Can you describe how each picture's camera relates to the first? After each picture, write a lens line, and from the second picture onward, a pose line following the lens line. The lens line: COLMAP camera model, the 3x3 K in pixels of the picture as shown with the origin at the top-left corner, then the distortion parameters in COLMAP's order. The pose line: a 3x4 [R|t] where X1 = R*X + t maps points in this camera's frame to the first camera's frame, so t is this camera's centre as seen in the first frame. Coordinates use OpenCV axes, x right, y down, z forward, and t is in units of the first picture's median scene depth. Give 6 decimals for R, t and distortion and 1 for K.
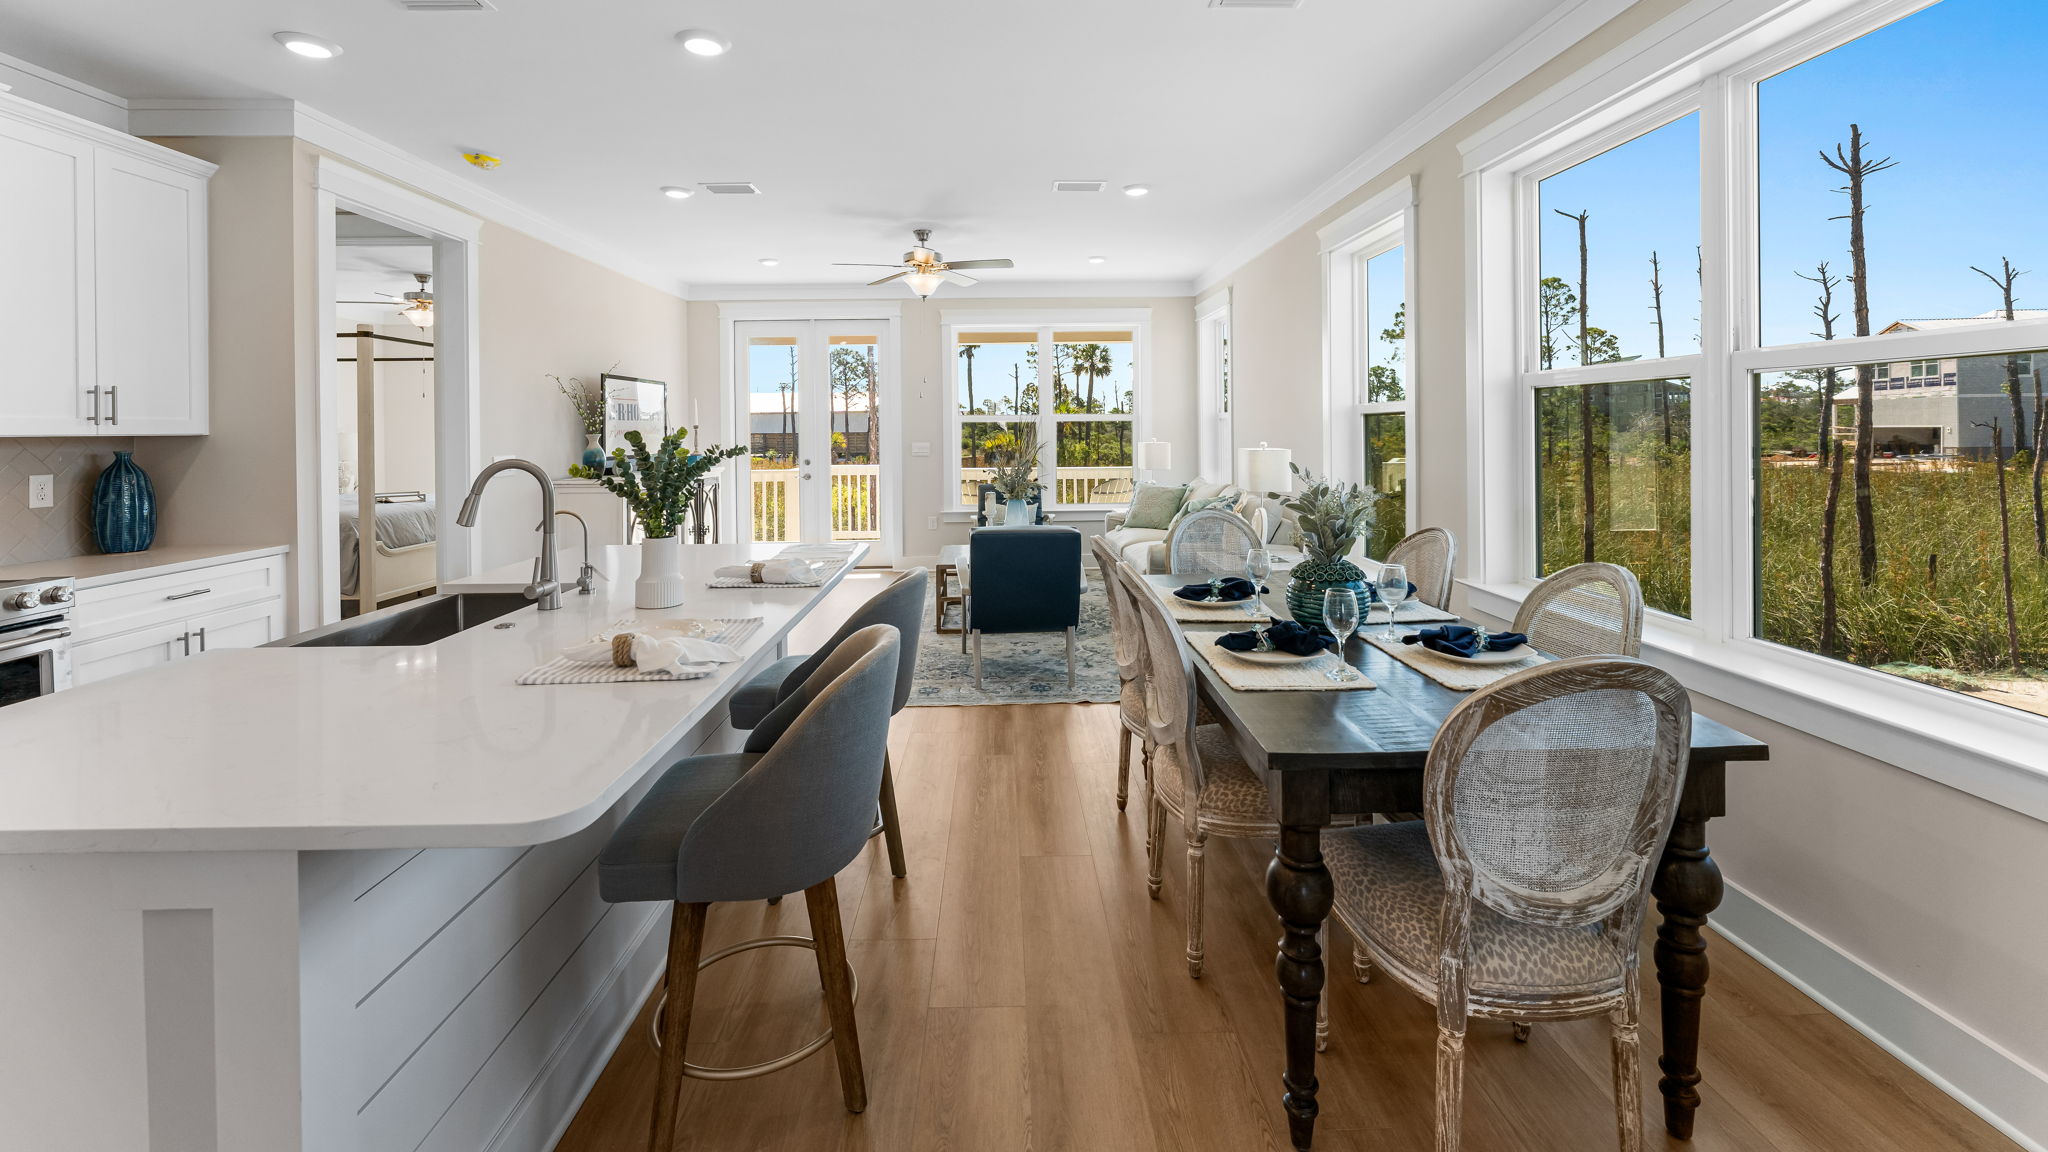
lens RADIAL K [[825.9, 0, 1034.7], [0, 825.9, 510.1], [0, 0, 1]] dist [0.001217, -0.000075]
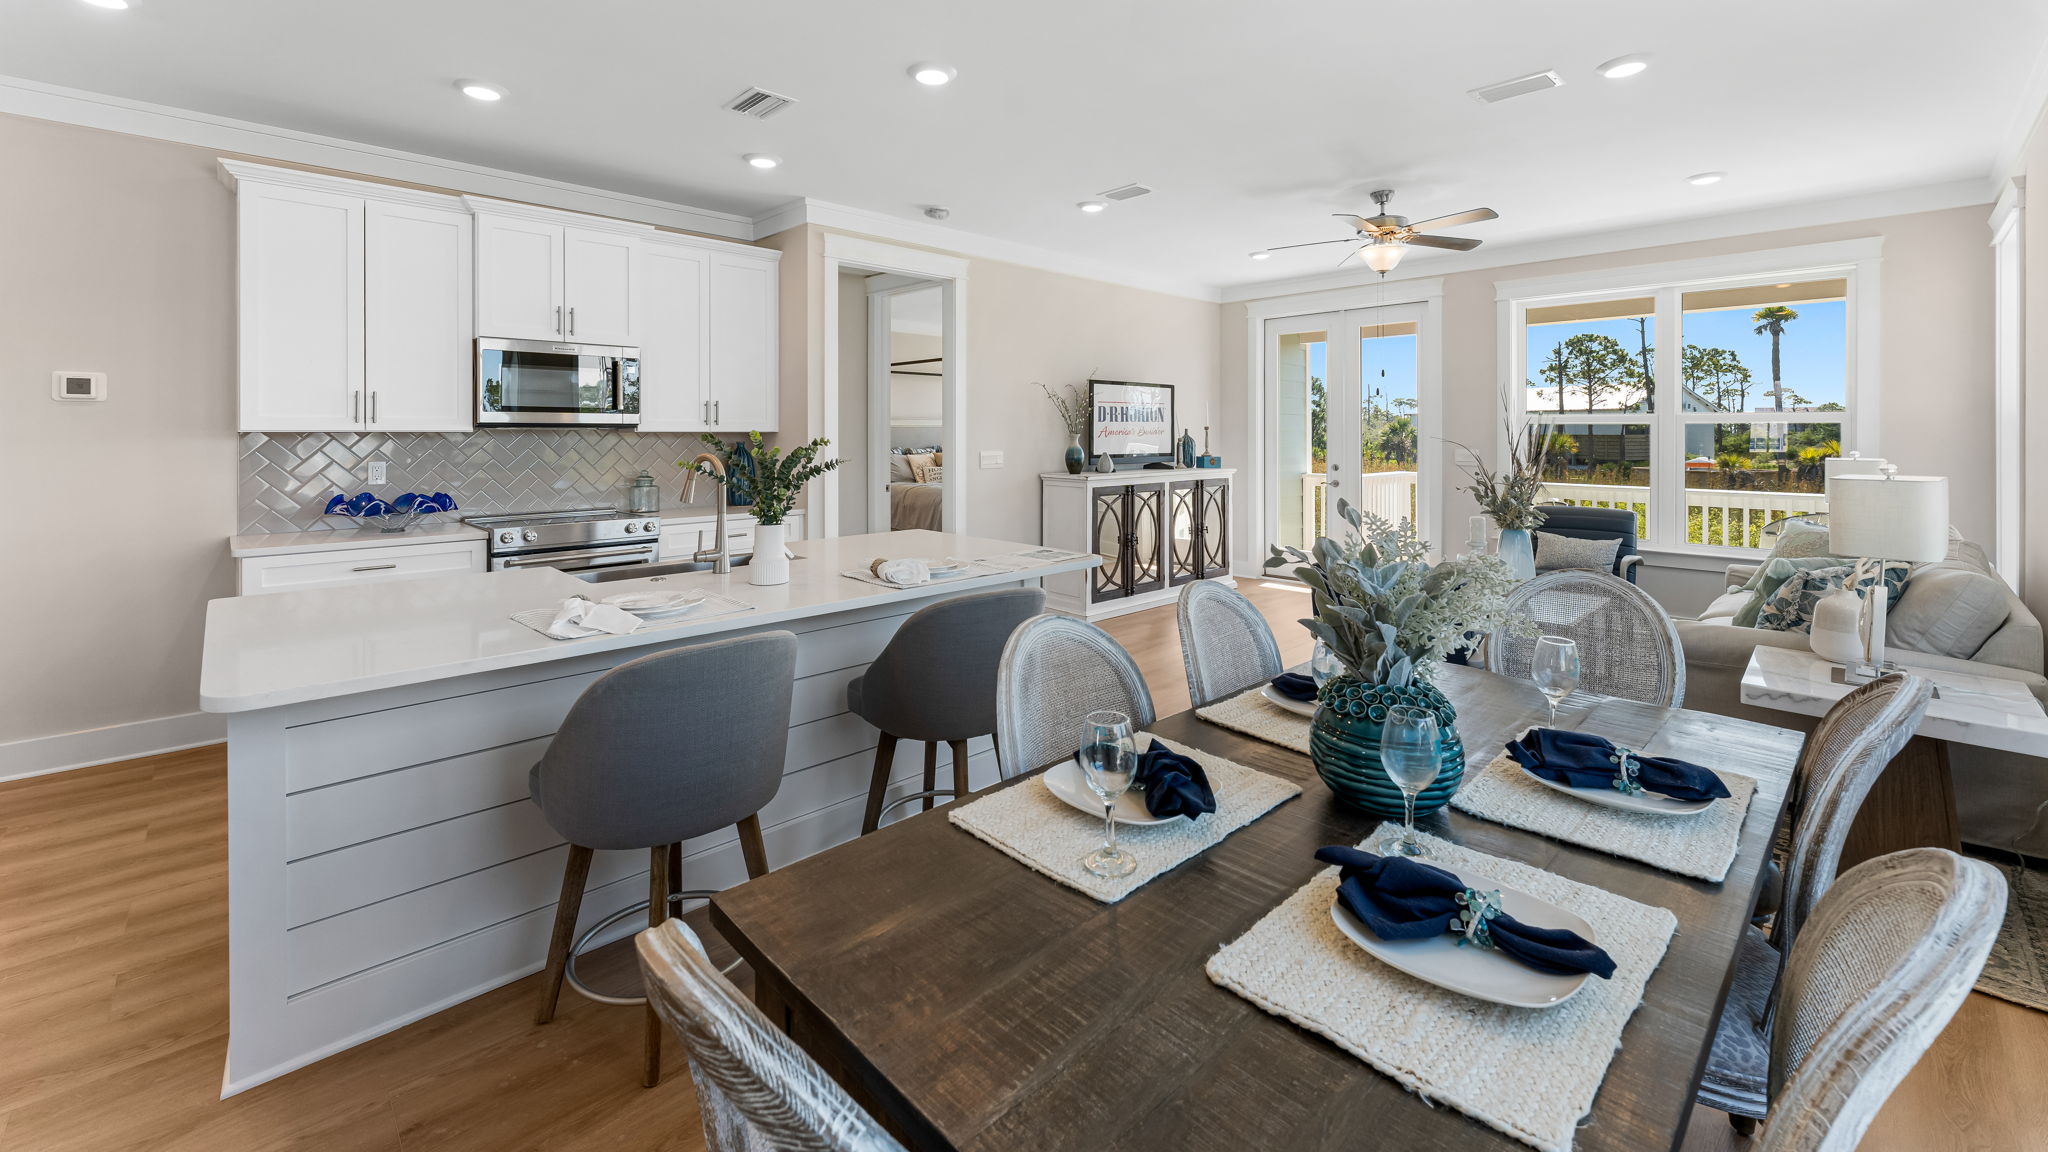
lens RADIAL K [[825.9, 0, 1034.7], [0, 825.9, 510.1], [0, 0, 1]] dist [0.001217, -0.000075]
pose [[0.672650, 0.080825, -0.735534, 0.255082], [-0.080081, 0.996130, 0.036226, -0.024261], [0.735615, 0.034535, 0.676519, 0.195183]]
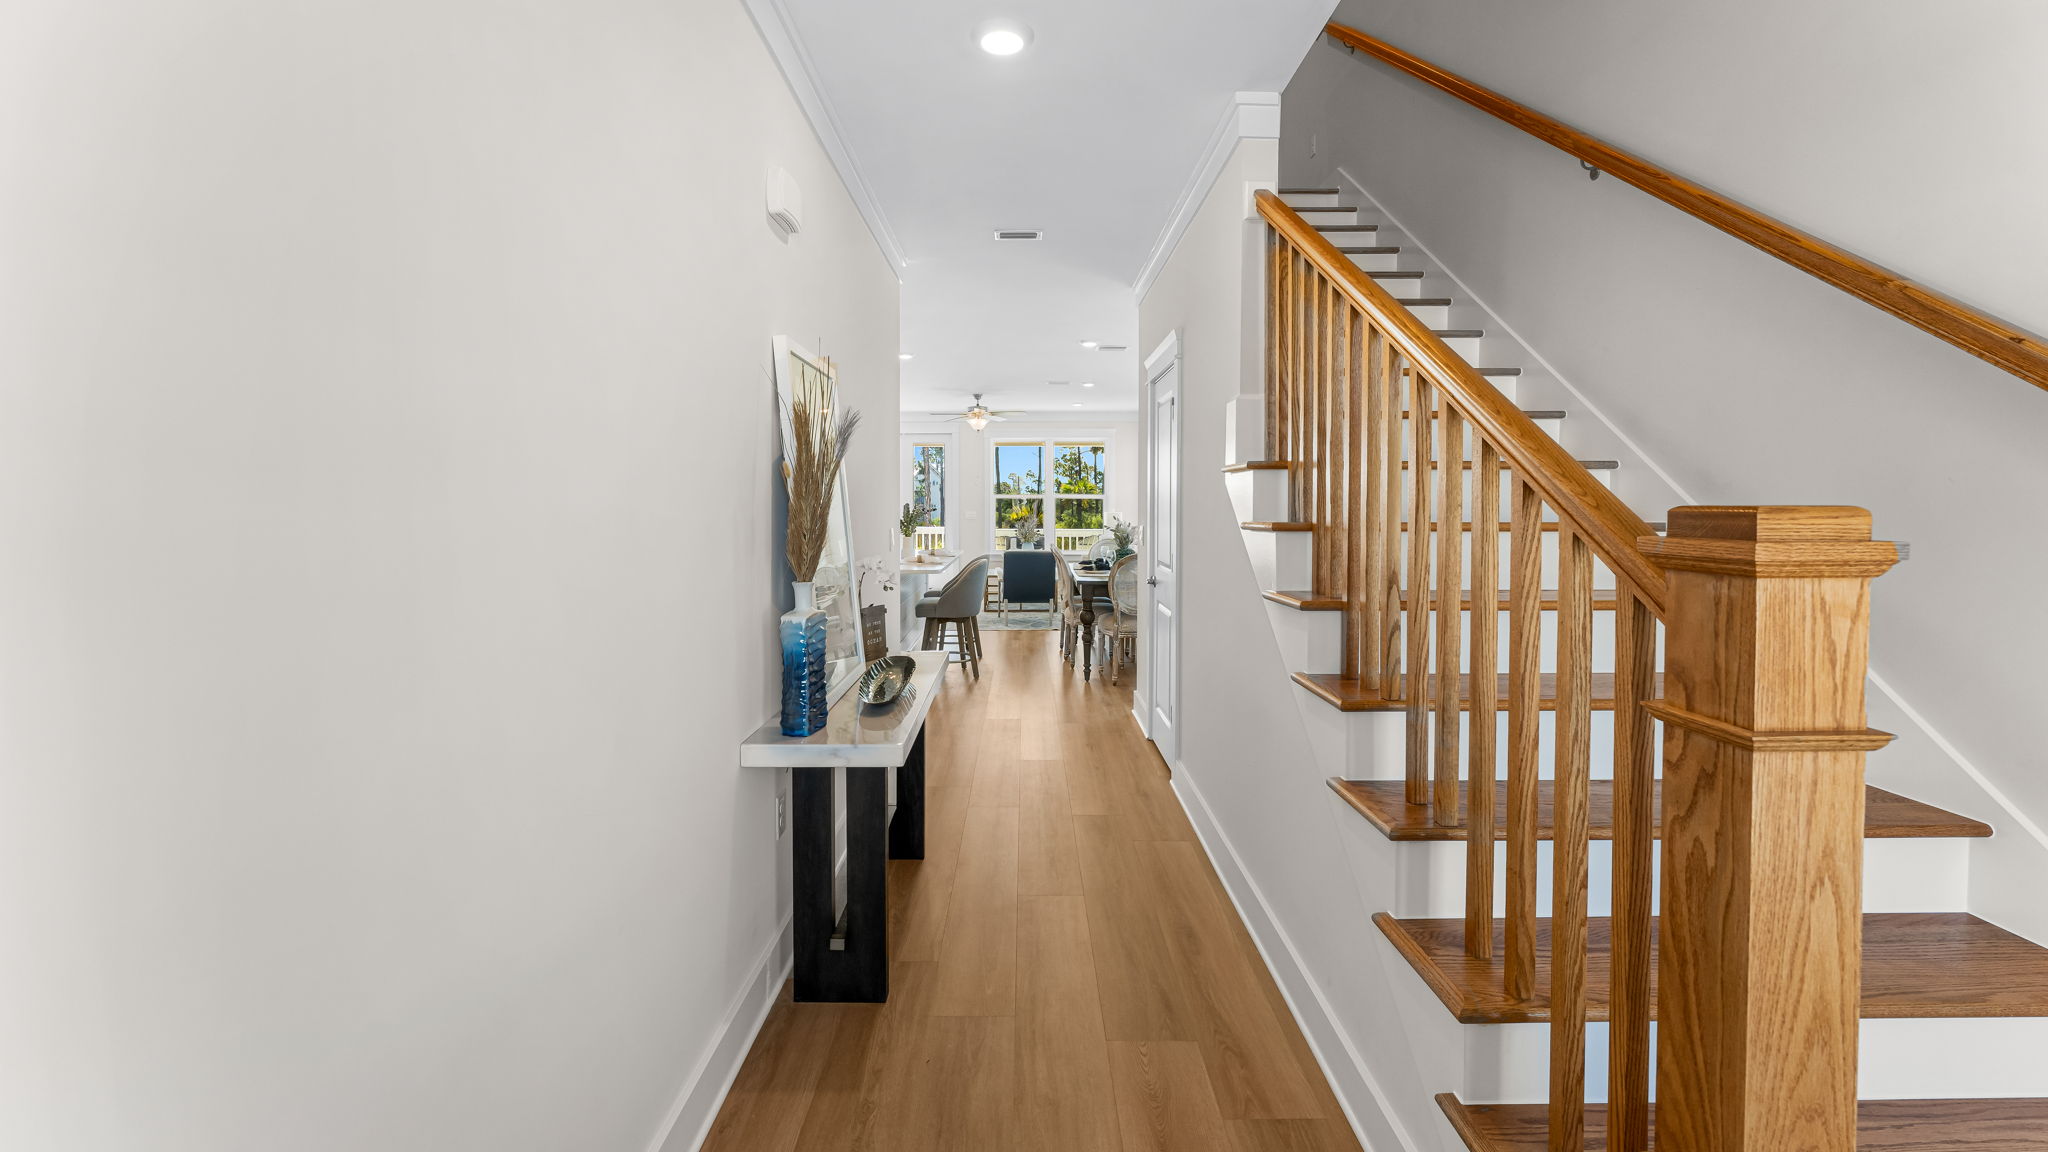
lens RADIAL K [[825.9, 0, 1034.7], [0, 825.9, 510.1], [0, 0, 1]] dist [0.001217, -0.000075]
pose [[0.999417, 0.014235, -0.031019, 0.048993], [-0.016982, 0.995783, -0.090152, 0.078237], [0.029604, 0.090626, 0.995445, -0.772786]]
